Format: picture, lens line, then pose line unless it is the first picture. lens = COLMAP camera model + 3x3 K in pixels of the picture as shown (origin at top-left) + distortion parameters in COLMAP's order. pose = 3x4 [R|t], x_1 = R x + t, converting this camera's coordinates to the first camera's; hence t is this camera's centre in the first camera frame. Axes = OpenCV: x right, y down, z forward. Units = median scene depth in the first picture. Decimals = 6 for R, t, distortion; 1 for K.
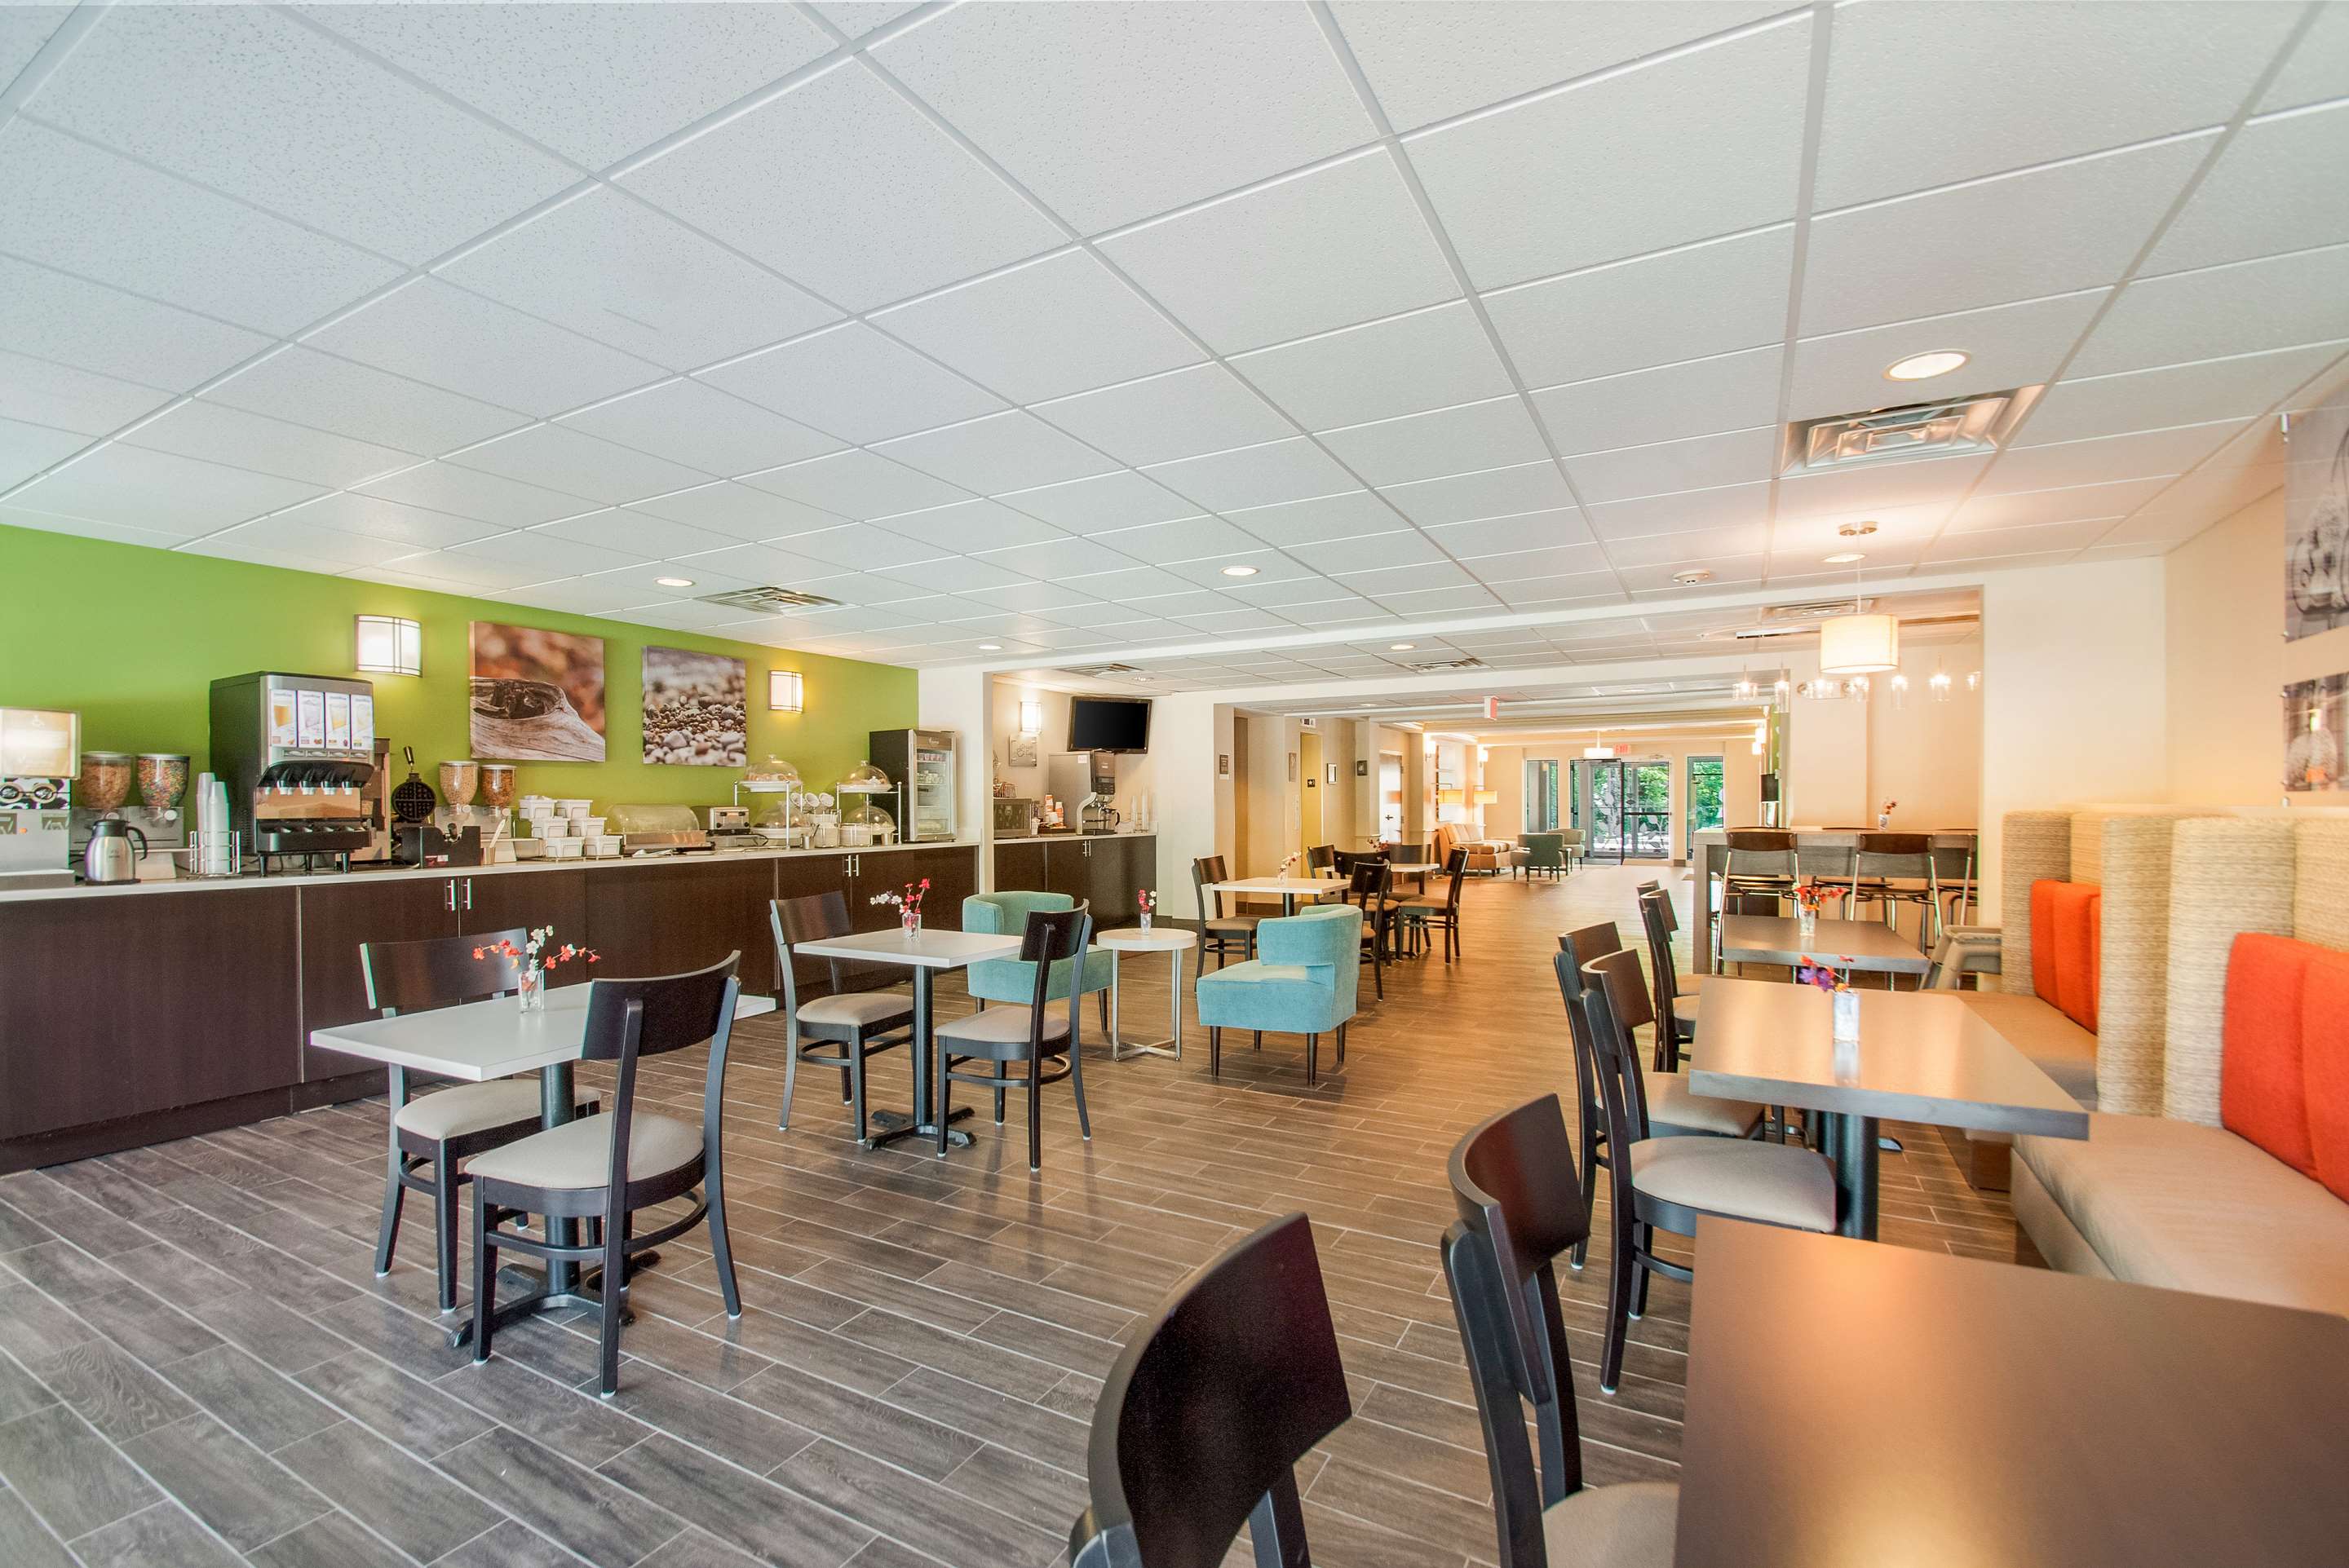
lens RADIAL K [[1021.4, 0, 1143.9], [0, 1021.4, 823.2], [0, 0, 1]] dist [0.011225, -0.009114]
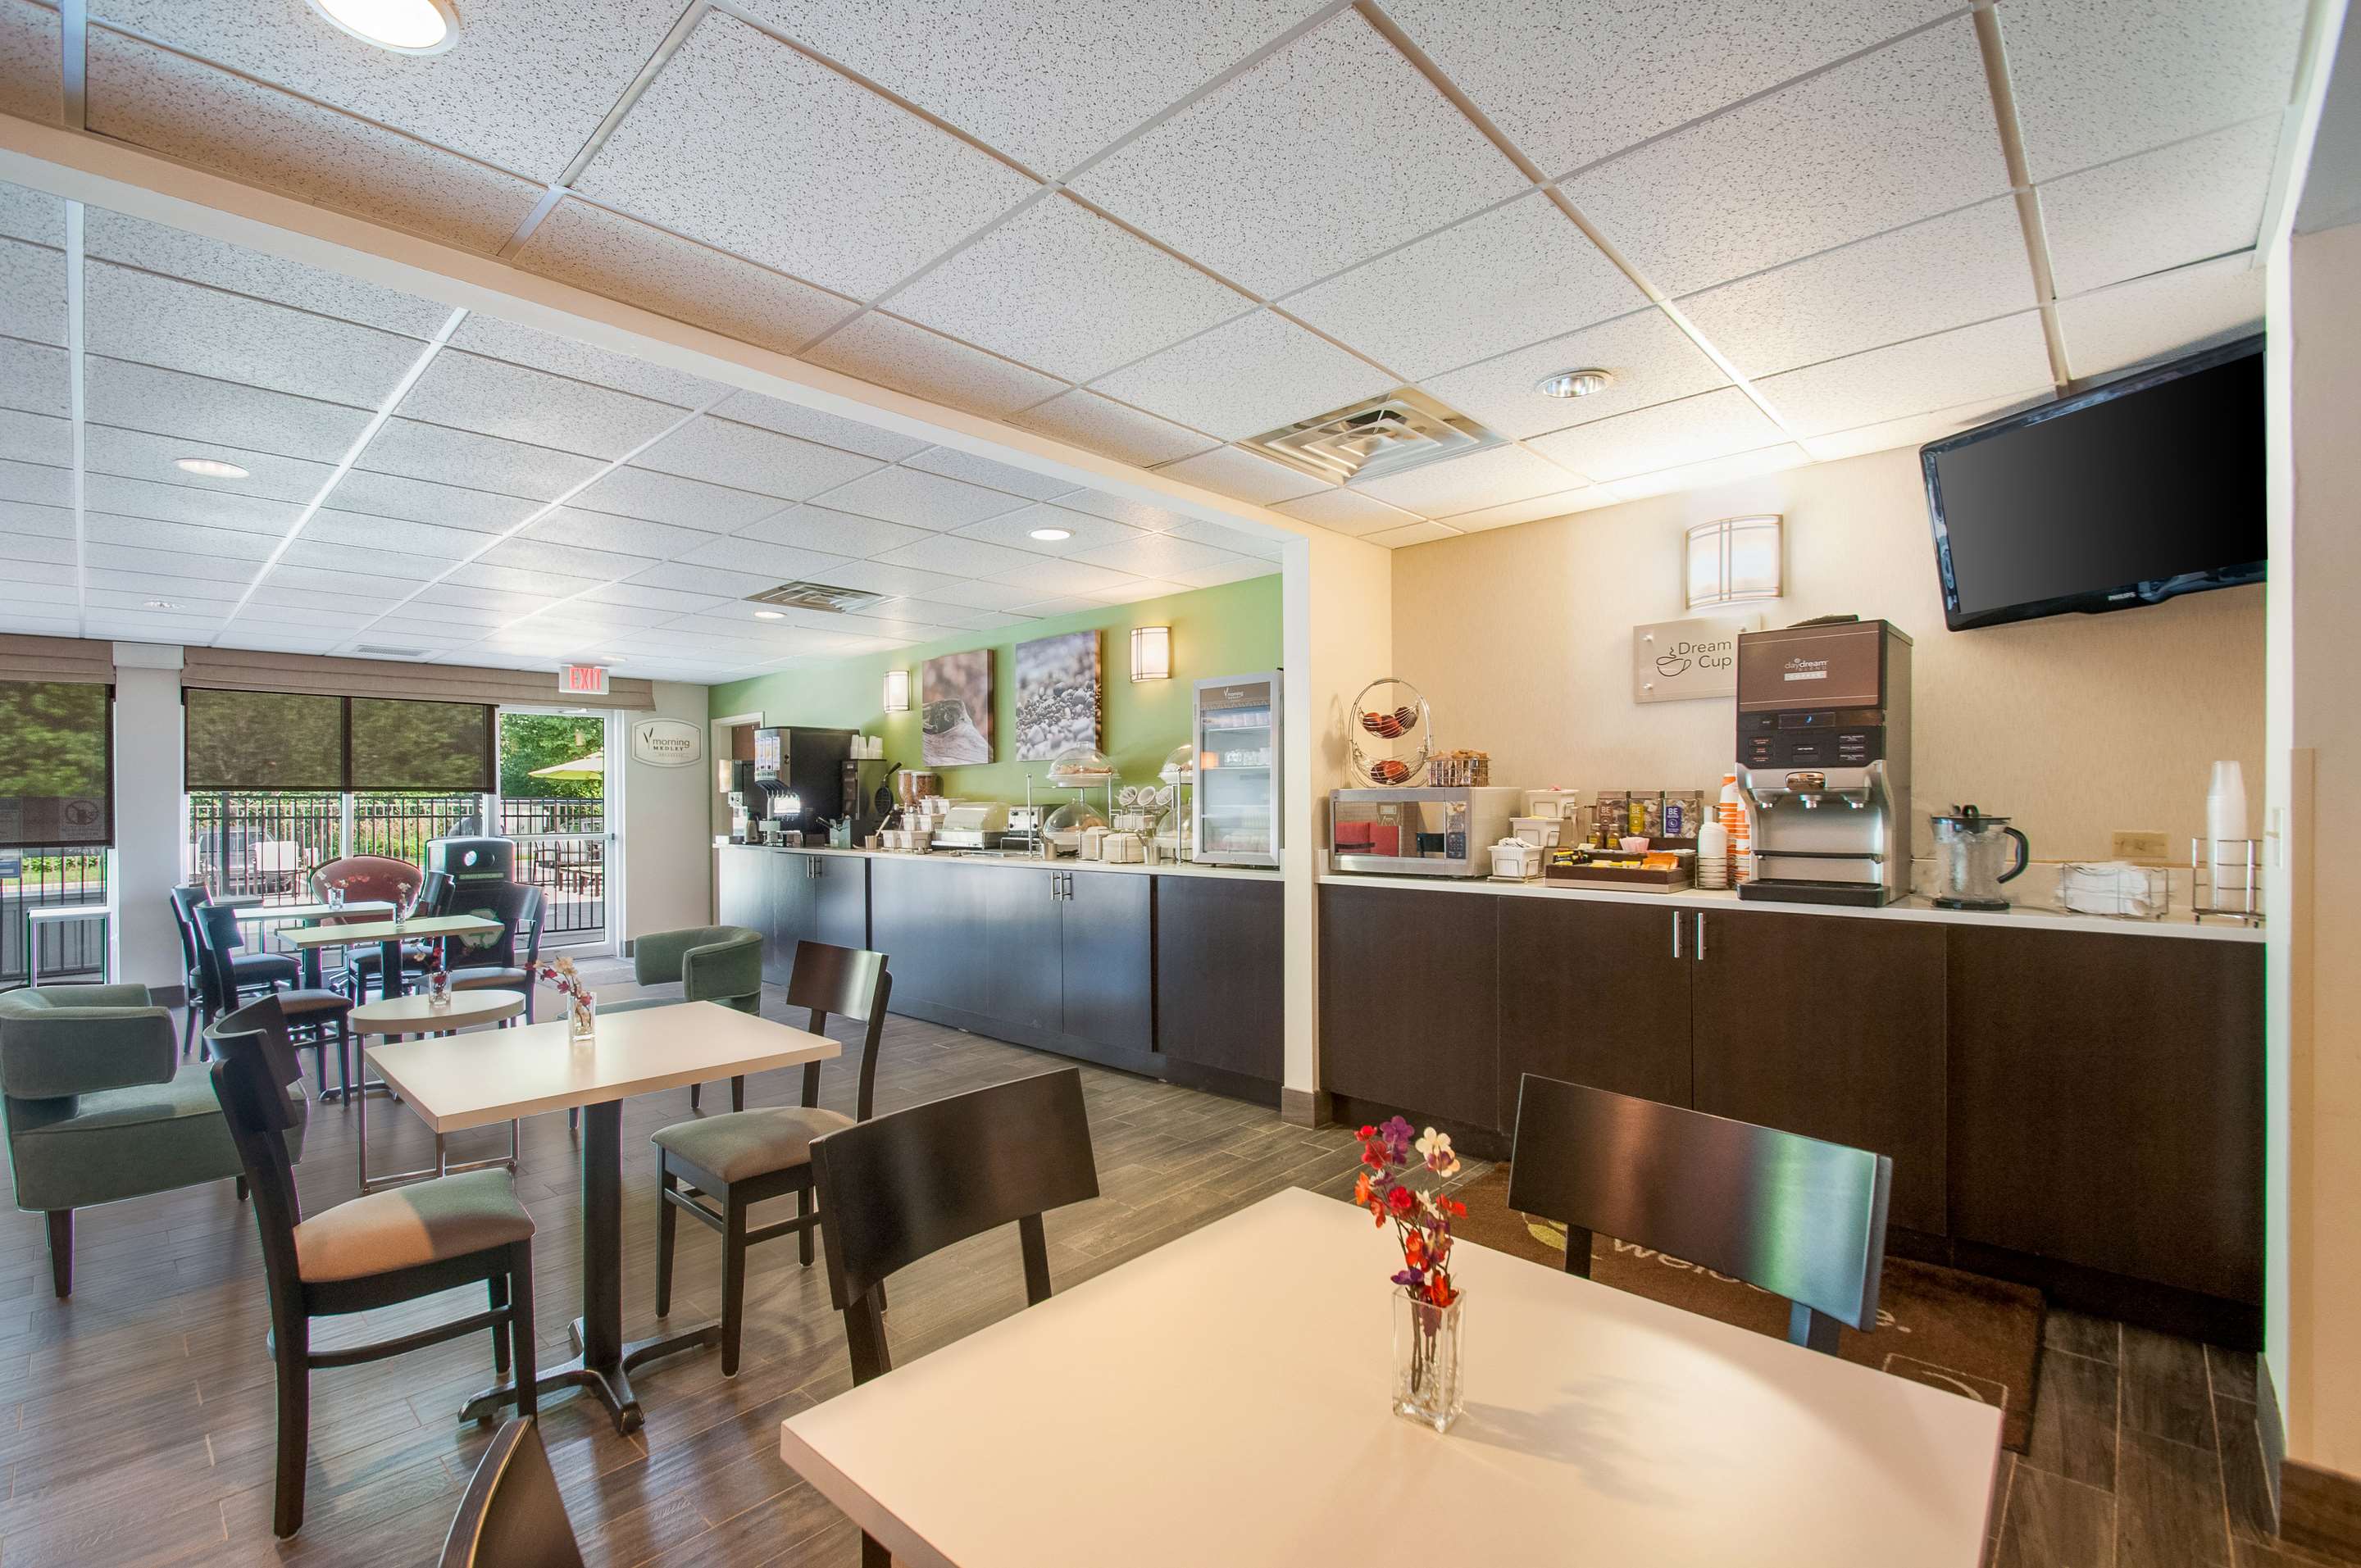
lens RADIAL K [[1026.7, 0, 1137.1], [0, 1026.7, 799.7], [0, 0, 1]] dist [0.011225, -0.009114]
pose [[-0.246839, 0.013652, -0.968960, 0.521946], [-0.001180, 0.999896, 0.014389, -0.039872], [0.969056, 0.004695, -0.246797, 1.533566]]
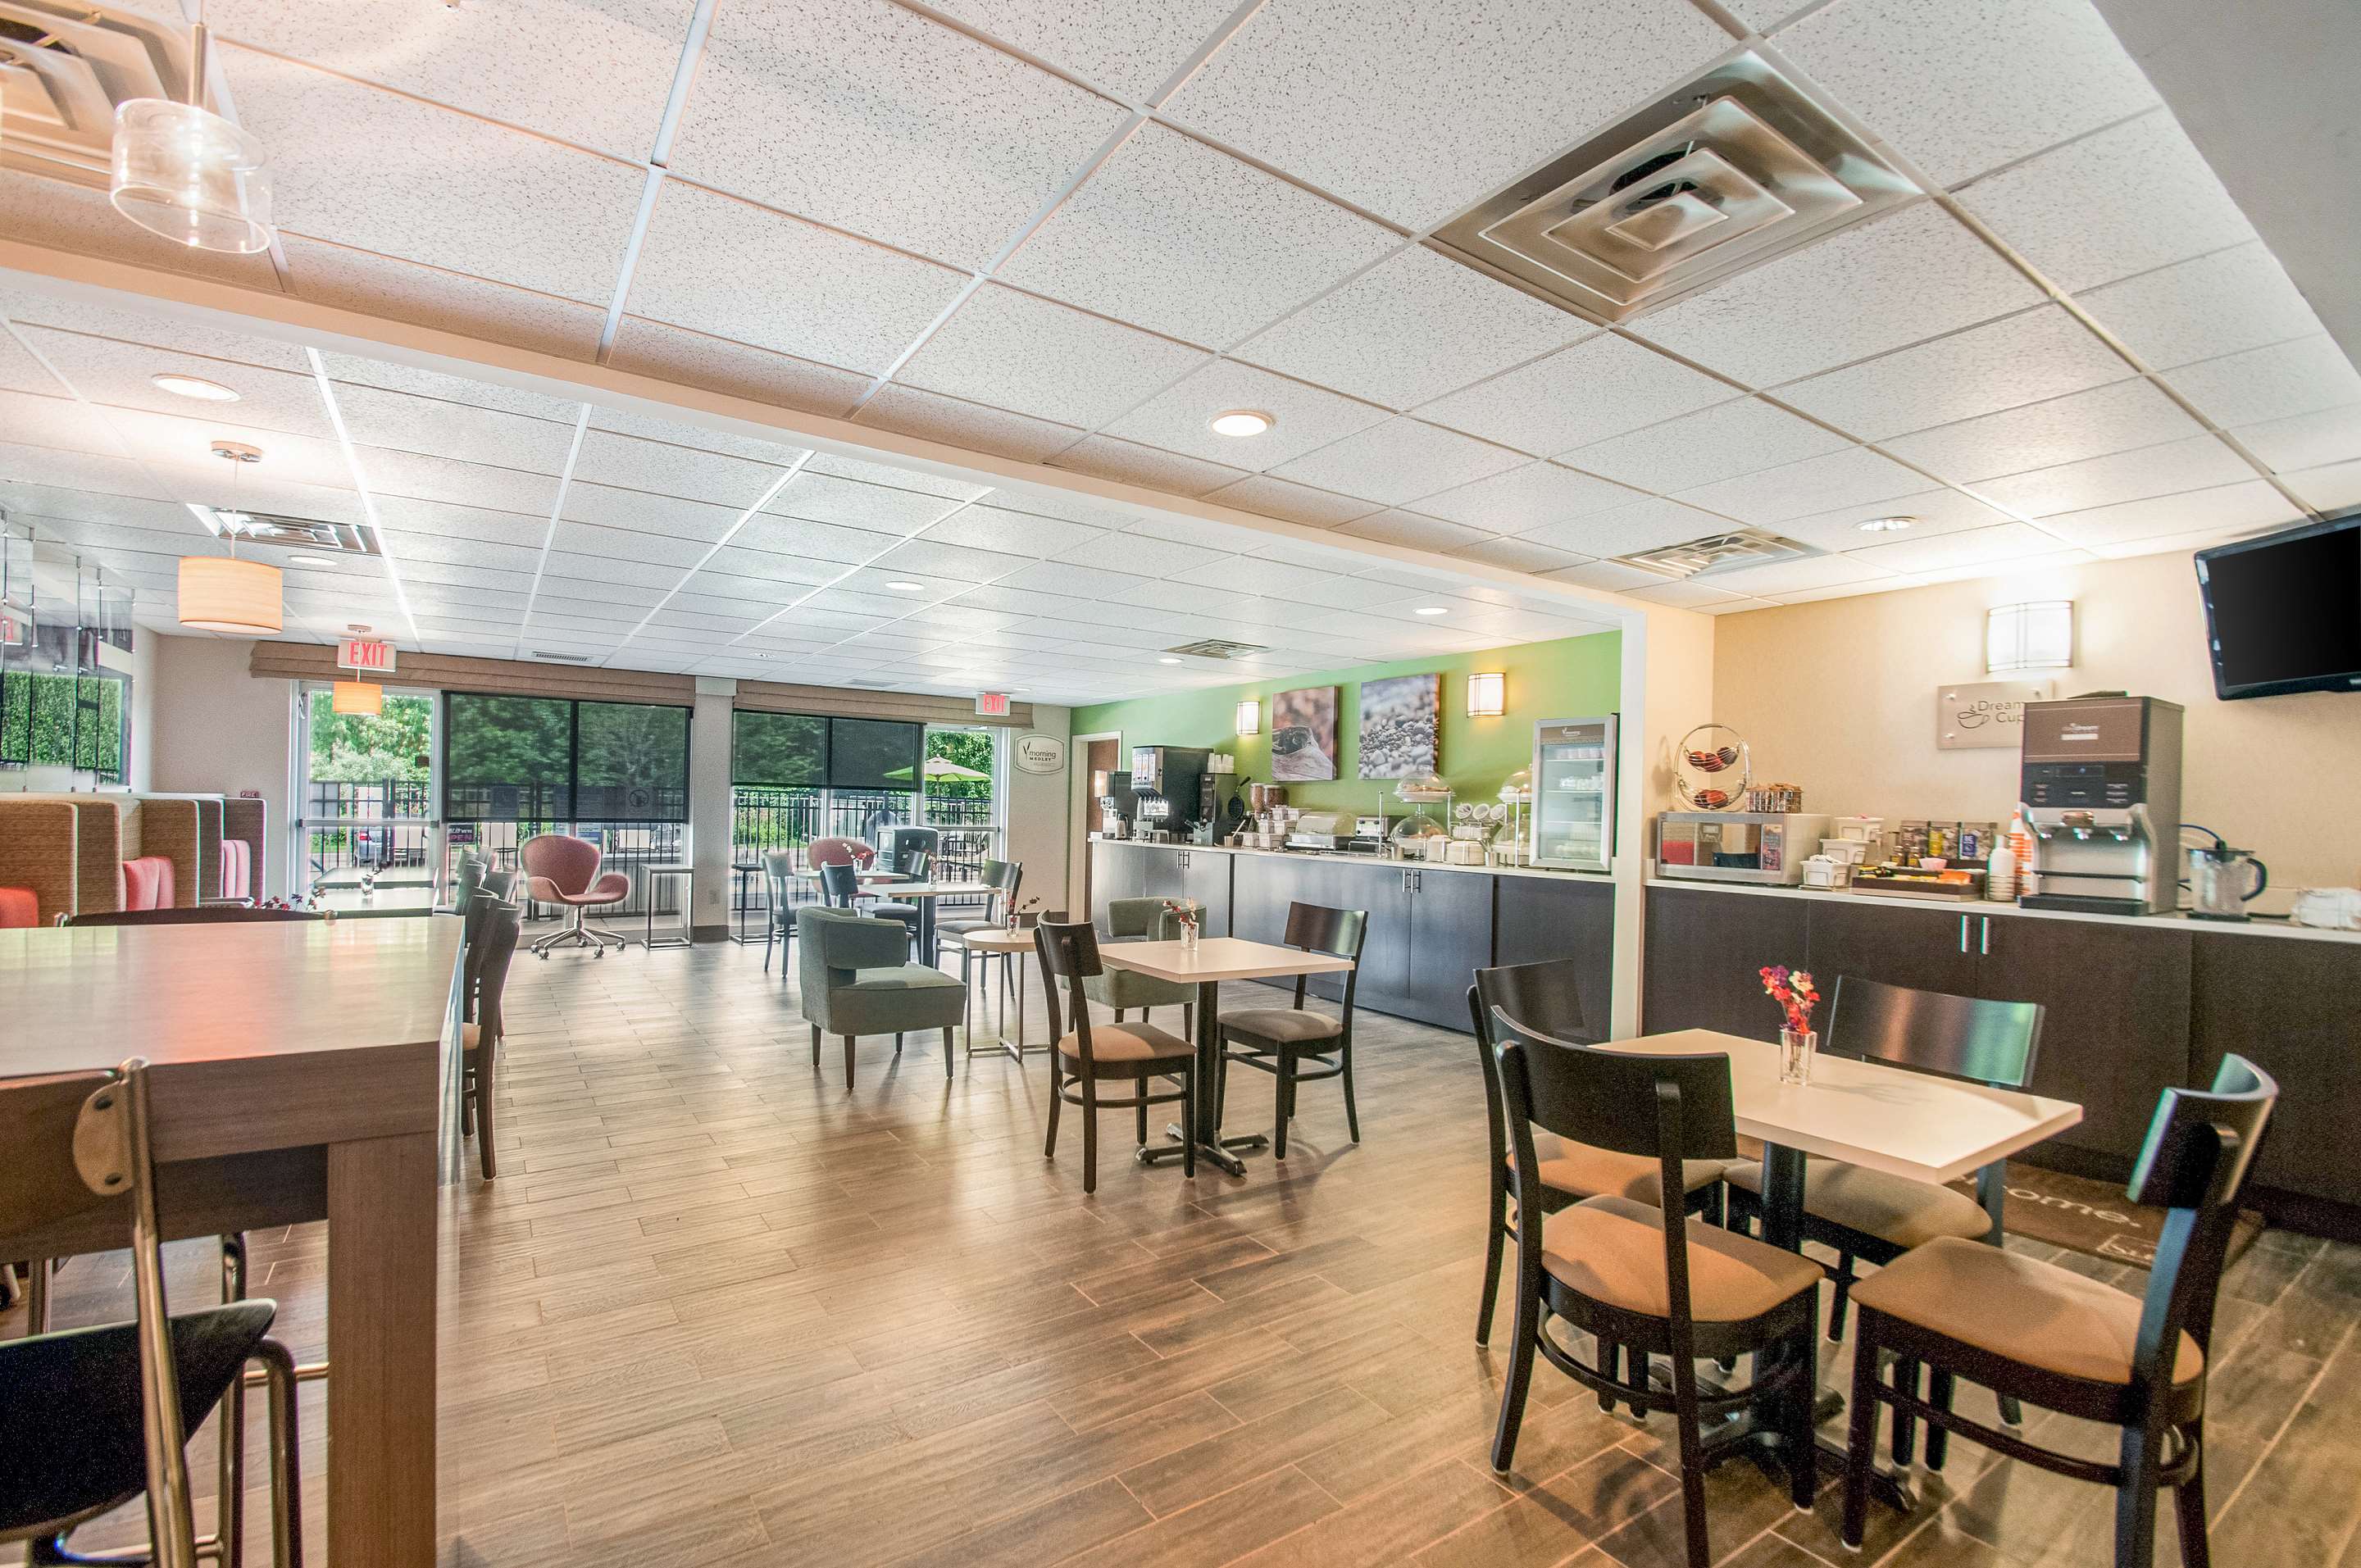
lens RADIAL K [[1026.7, 0, 1146.3], [0, 1026.7, 795.5], [0, 0, 1]] dist [0.011225, -0.009114]
pose [[-0.451128, -0.010415, -0.892399, 0.809459], [-0.030558, 0.999526, 0.003782, -0.040661], [0.891936, 0.028976, -0.451232, 1.491630]]
